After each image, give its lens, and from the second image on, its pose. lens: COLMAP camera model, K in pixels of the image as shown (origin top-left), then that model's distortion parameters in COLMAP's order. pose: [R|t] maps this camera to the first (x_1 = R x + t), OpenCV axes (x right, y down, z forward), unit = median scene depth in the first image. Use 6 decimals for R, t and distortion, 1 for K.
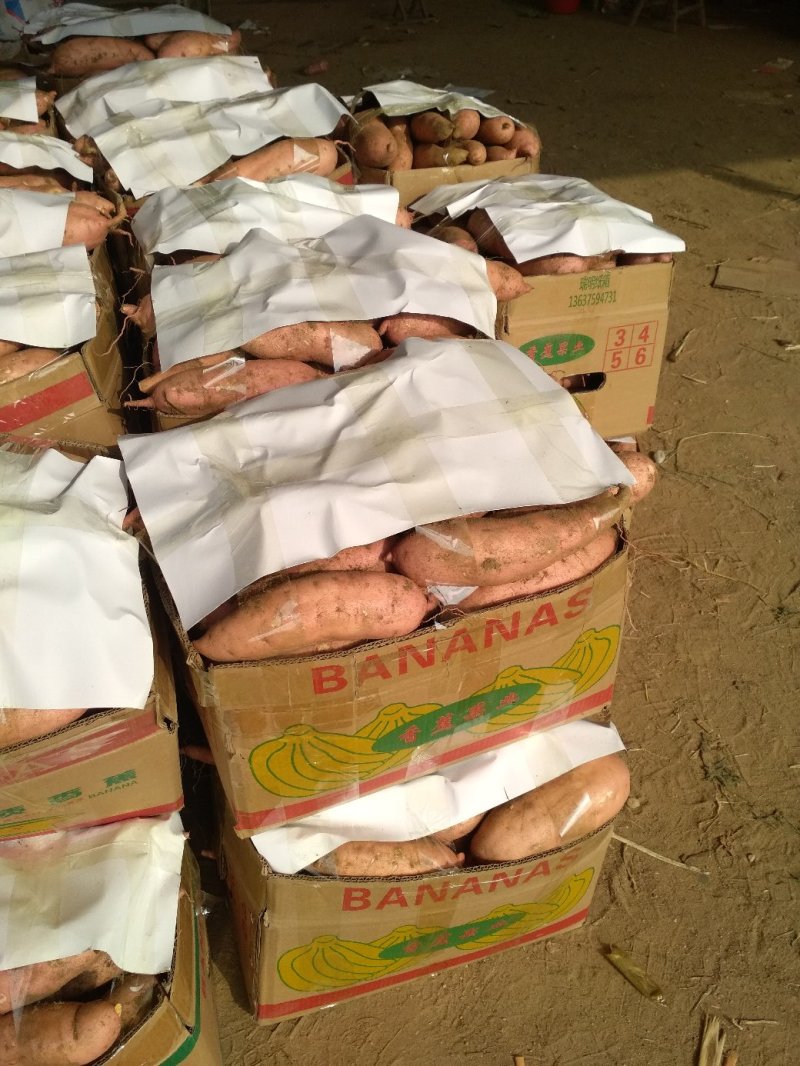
lens RADIAL K [[1001.4, 0, 400.0], [0, 1001.4, 533.0], [0, 0, 1]] dist [0.178859, -0.355211]
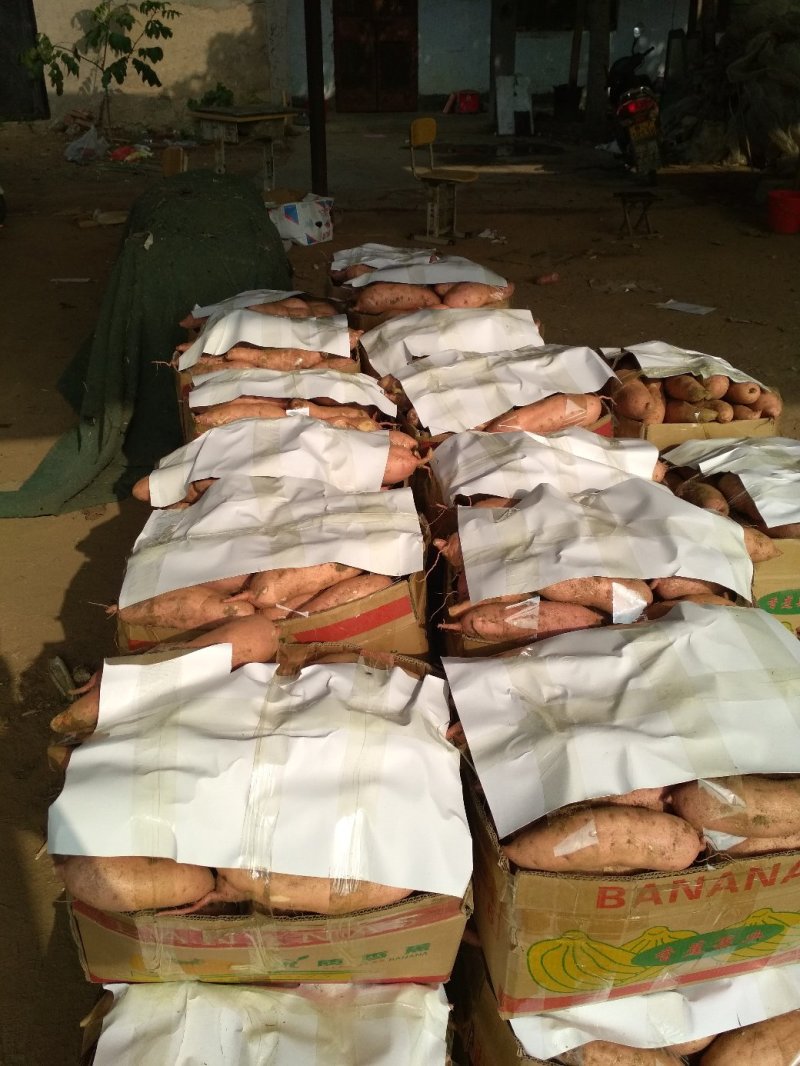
lens RADIAL K [[1001.4, 0, 400.0], [0, 1001.4, 533.0], [0, 0, 1]] dist [0.178859, -0.355211]
pose [[0.980395, 0.102404, -0.168342, -0.121619], [-0.126457, 0.982187, -0.138989, -0.061978], [0.151110, 0.157552, 0.975881, -0.225360]]
